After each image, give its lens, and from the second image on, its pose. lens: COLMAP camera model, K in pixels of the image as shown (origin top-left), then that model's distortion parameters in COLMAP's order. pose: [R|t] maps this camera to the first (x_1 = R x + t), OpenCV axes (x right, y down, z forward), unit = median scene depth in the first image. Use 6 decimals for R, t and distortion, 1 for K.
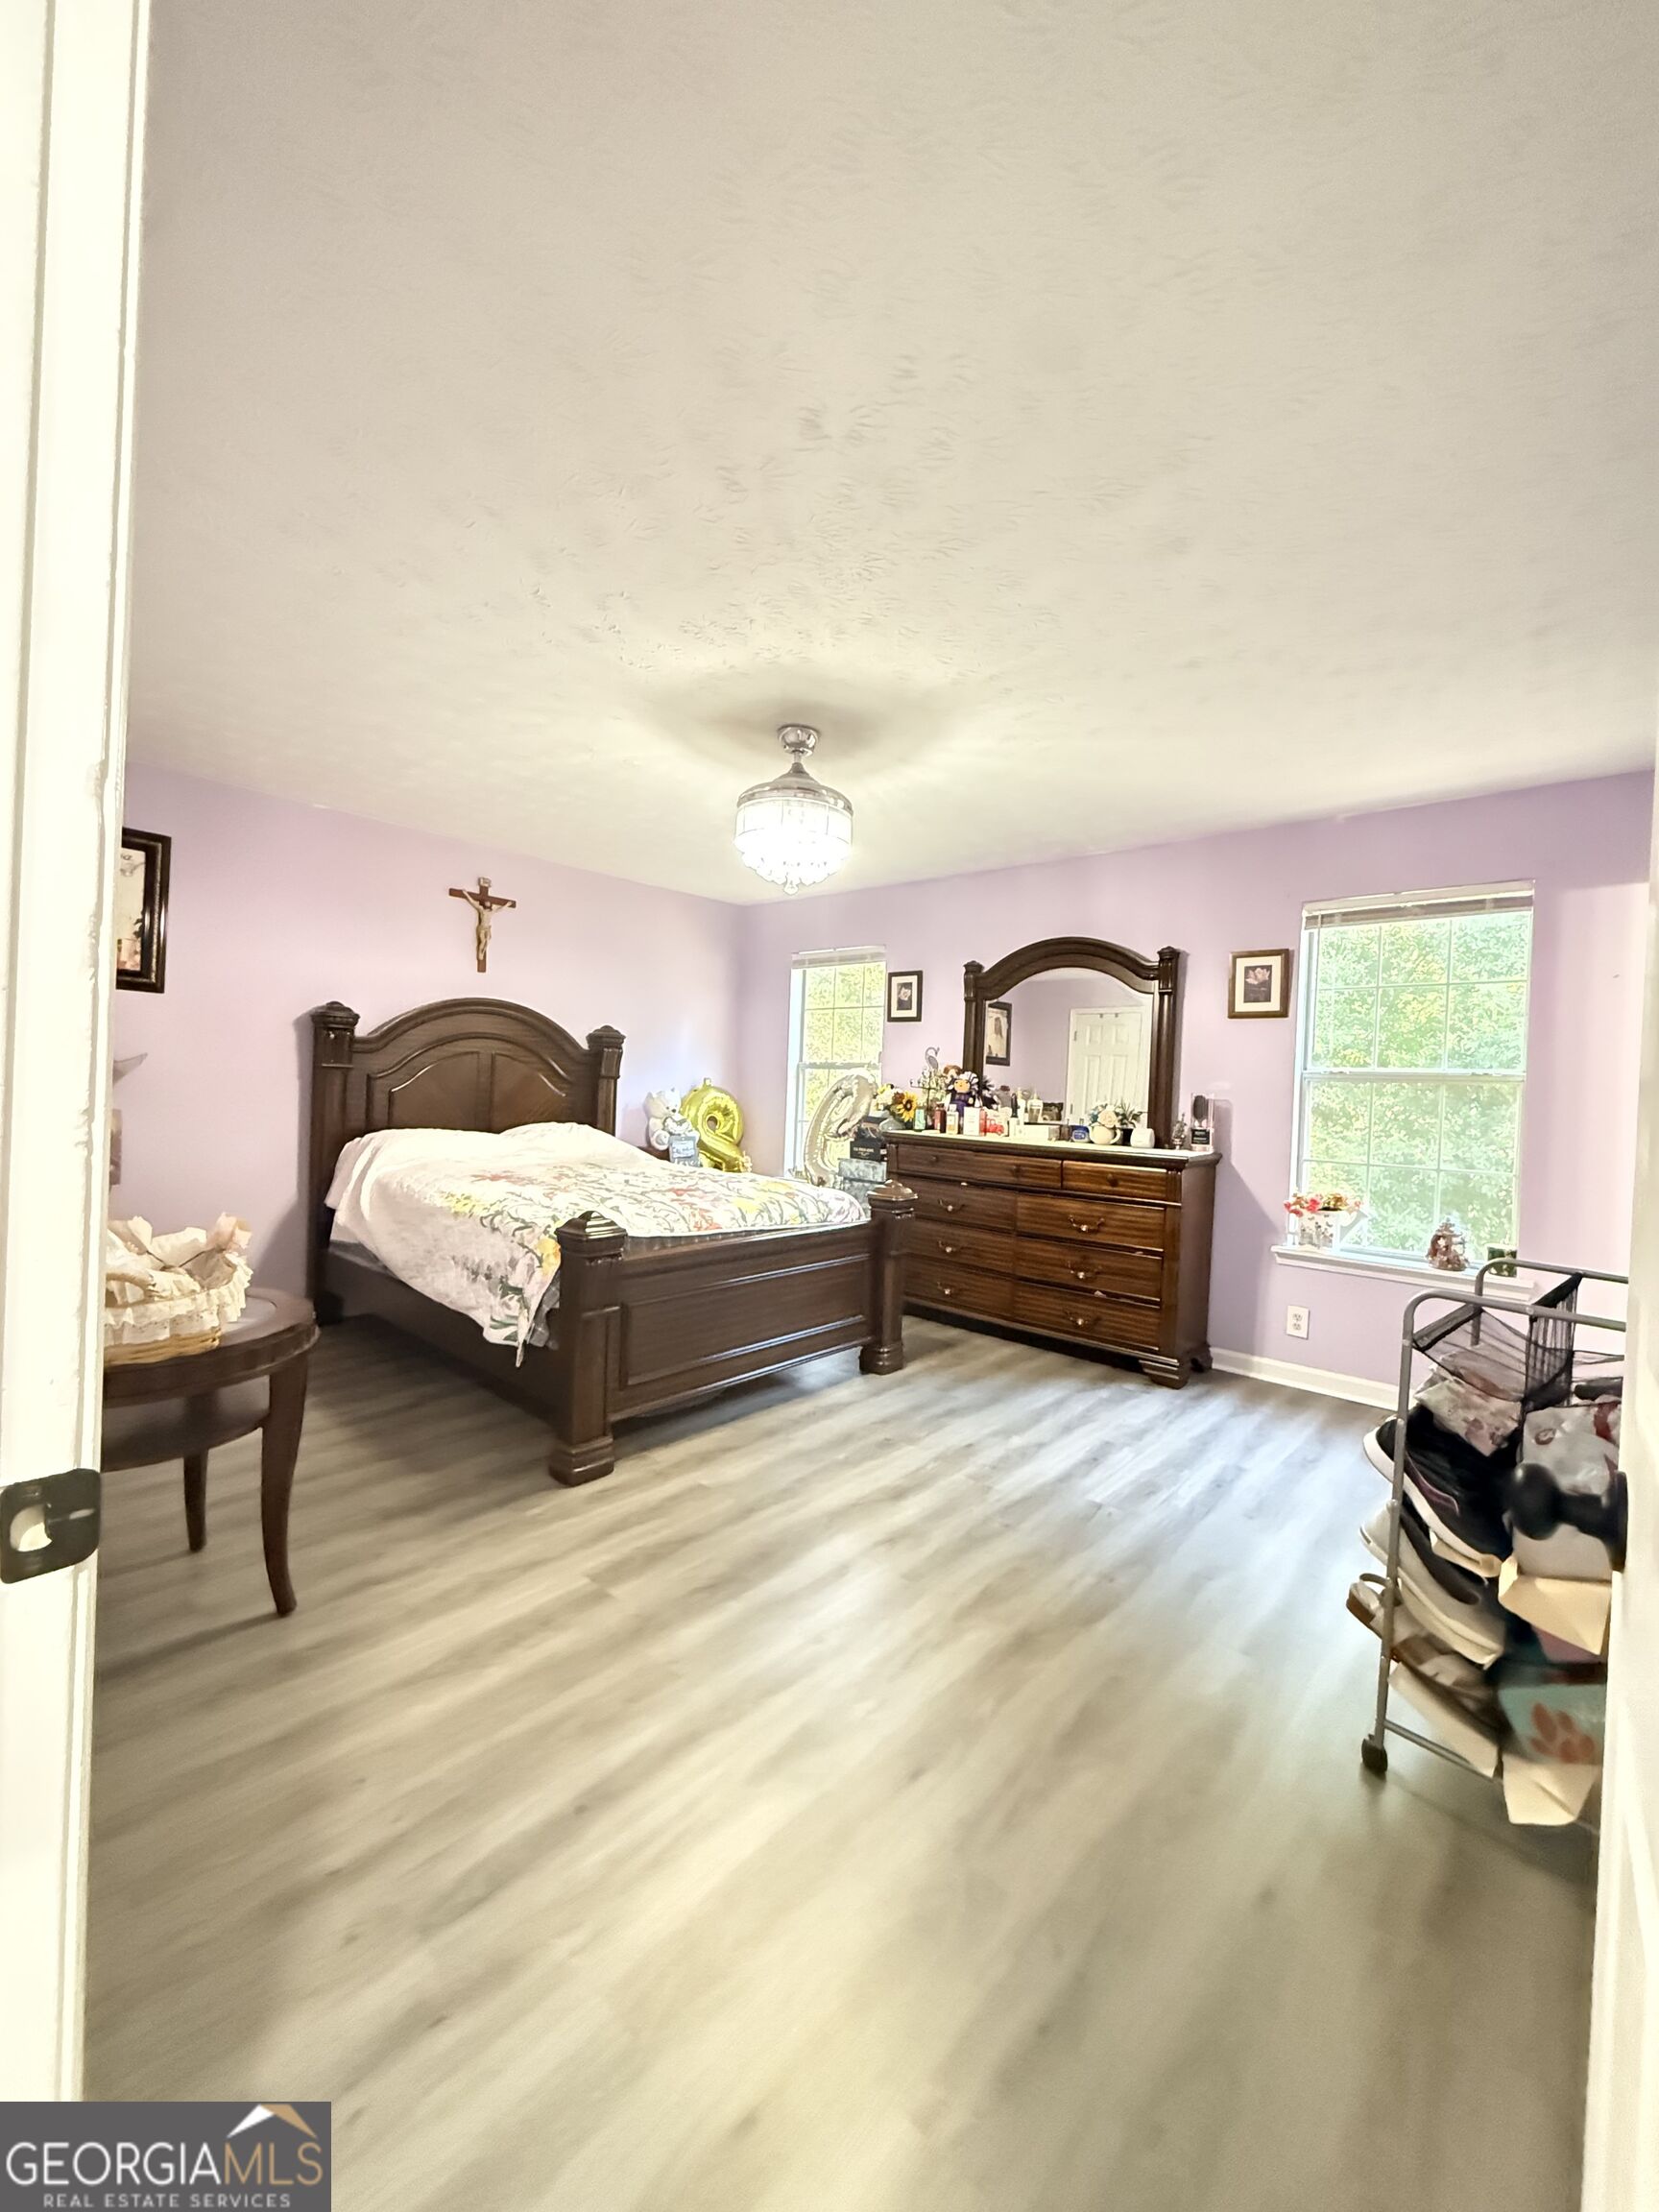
lens RADIAL K [[871.4, 0, 824.7], [0, 871.4, 1099.8], [0, 0, 1]] dist [0.000294, -0.000633]
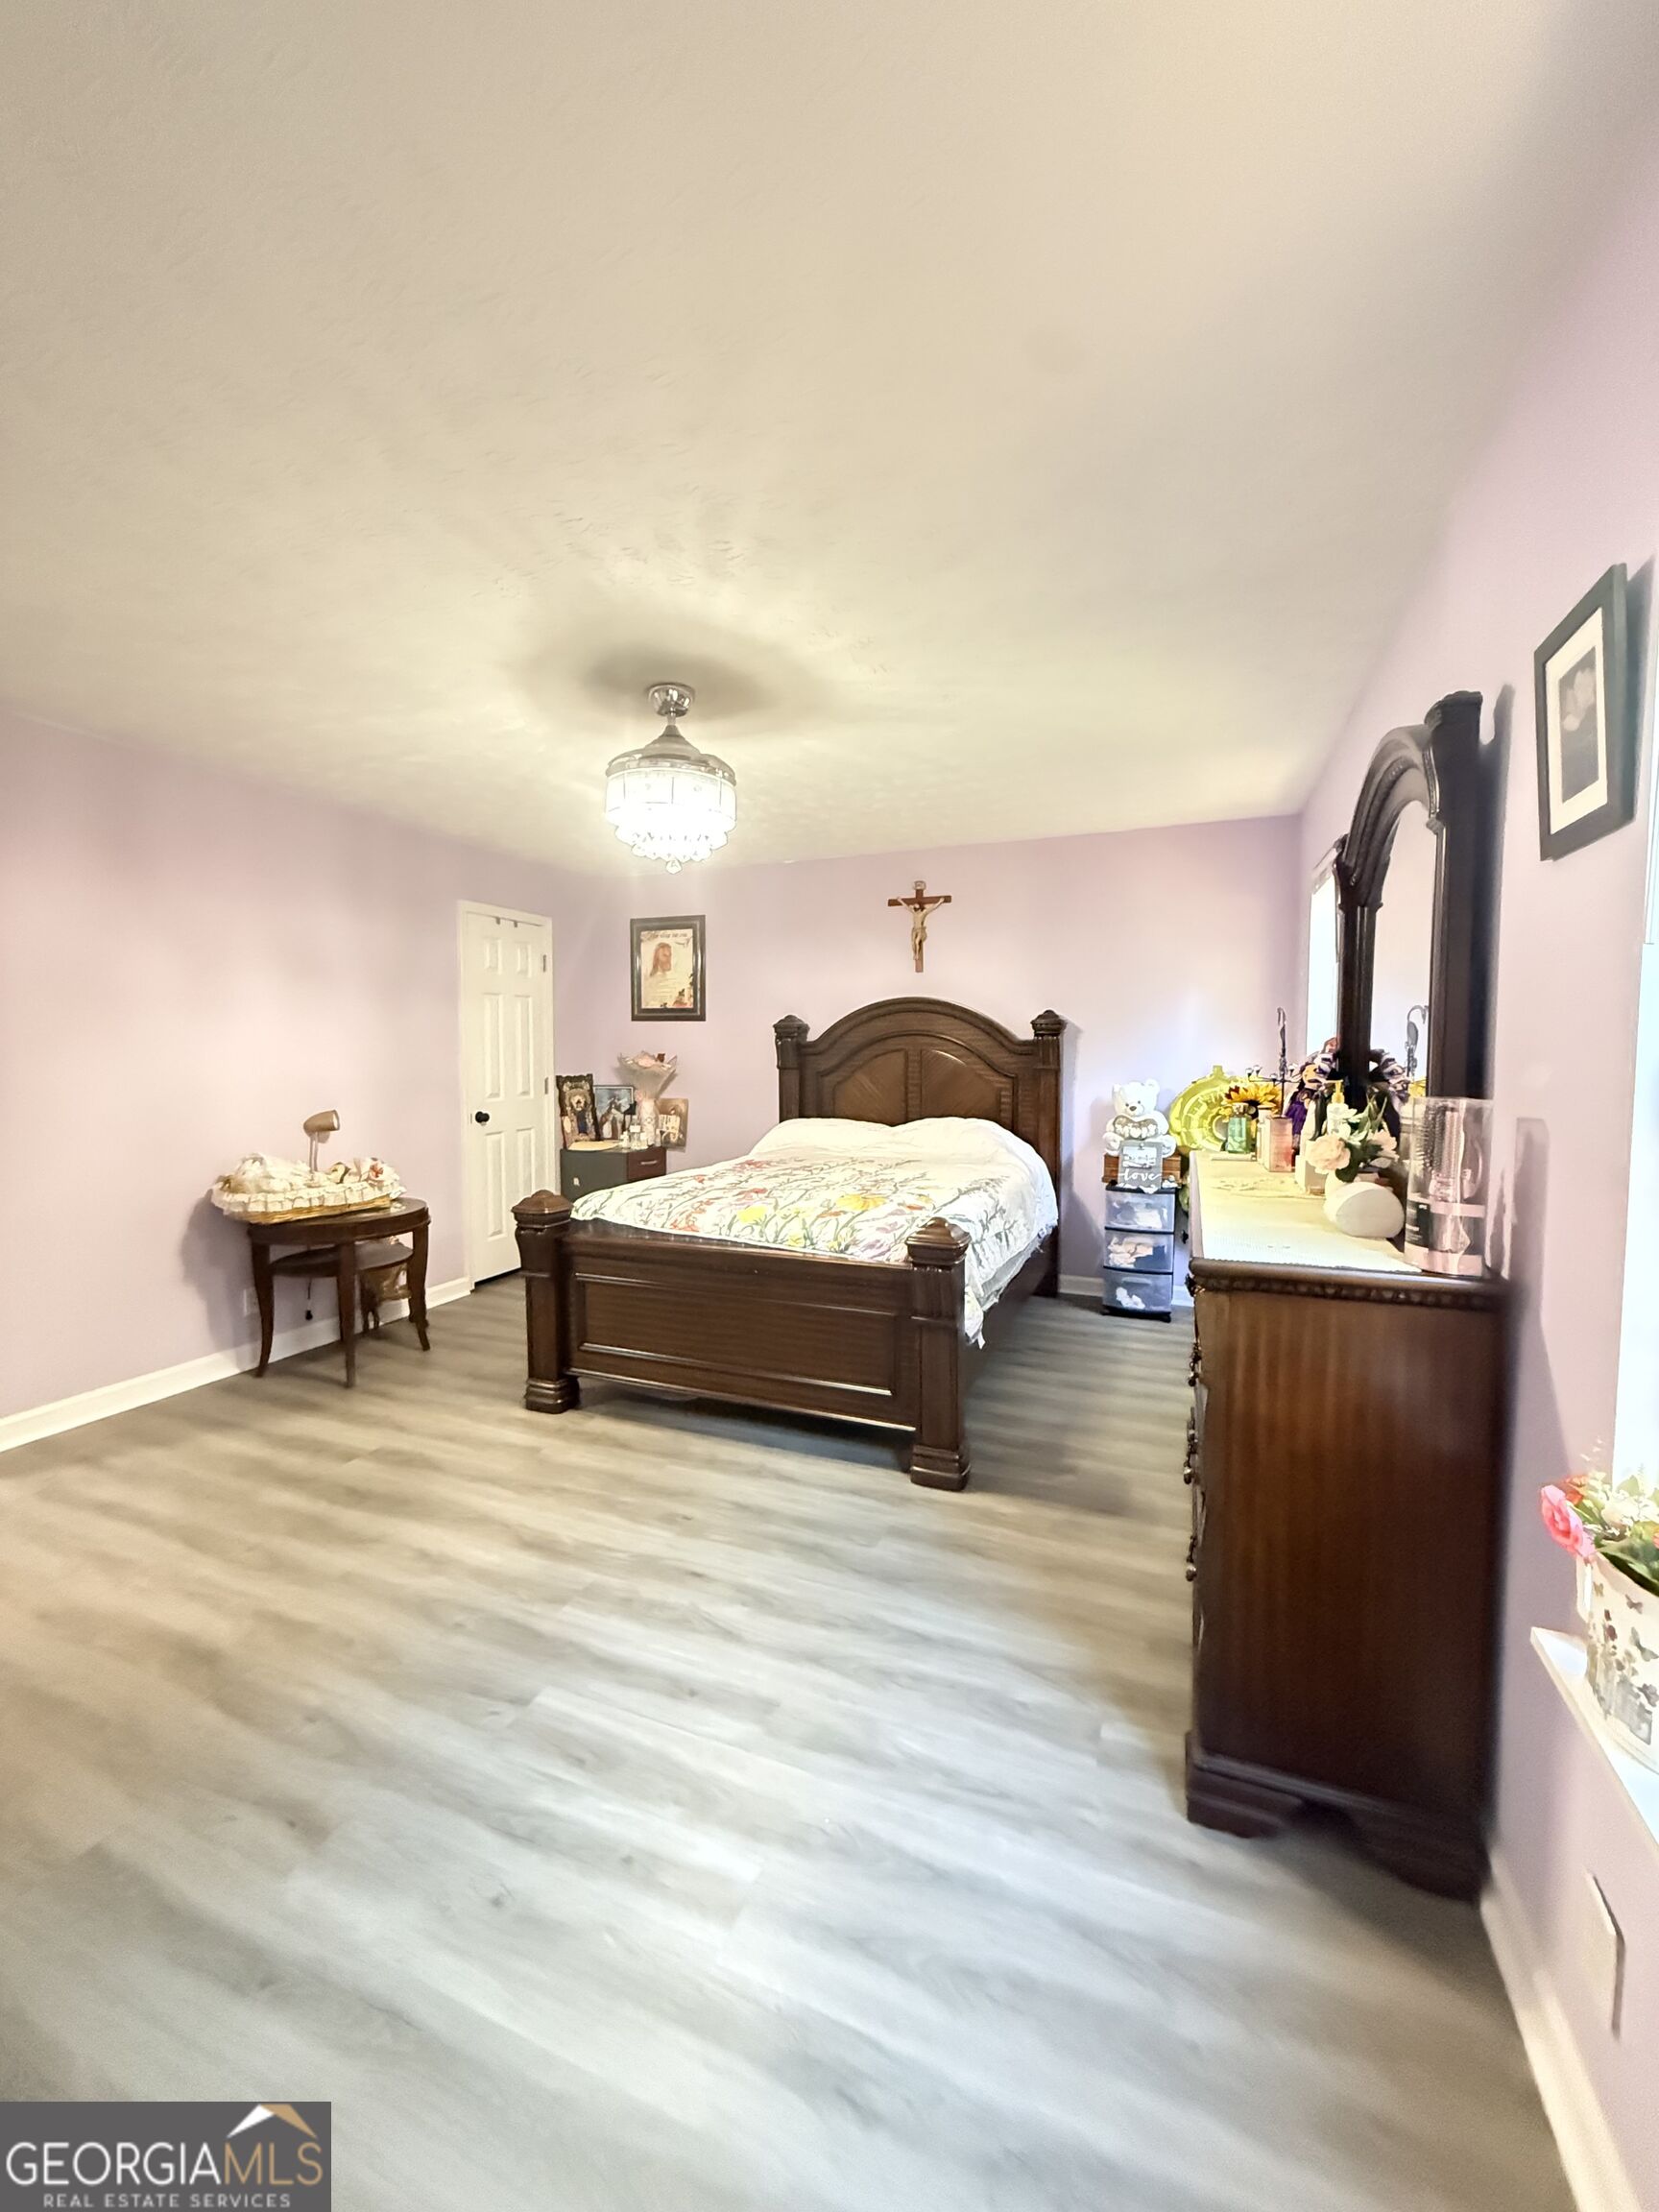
lens RADIAL K [[871.4, 0, 825.1], [0, 871.4, 1099.6], [0, 0, 1]] dist [0.000294, -0.000633]
pose [[0.337887, 0.015995, -0.941051, 0.808354], [-0.001361, 0.999863, 0.016506, -0.014489], [0.941186, -0.004296, 0.337862, 0.780252]]
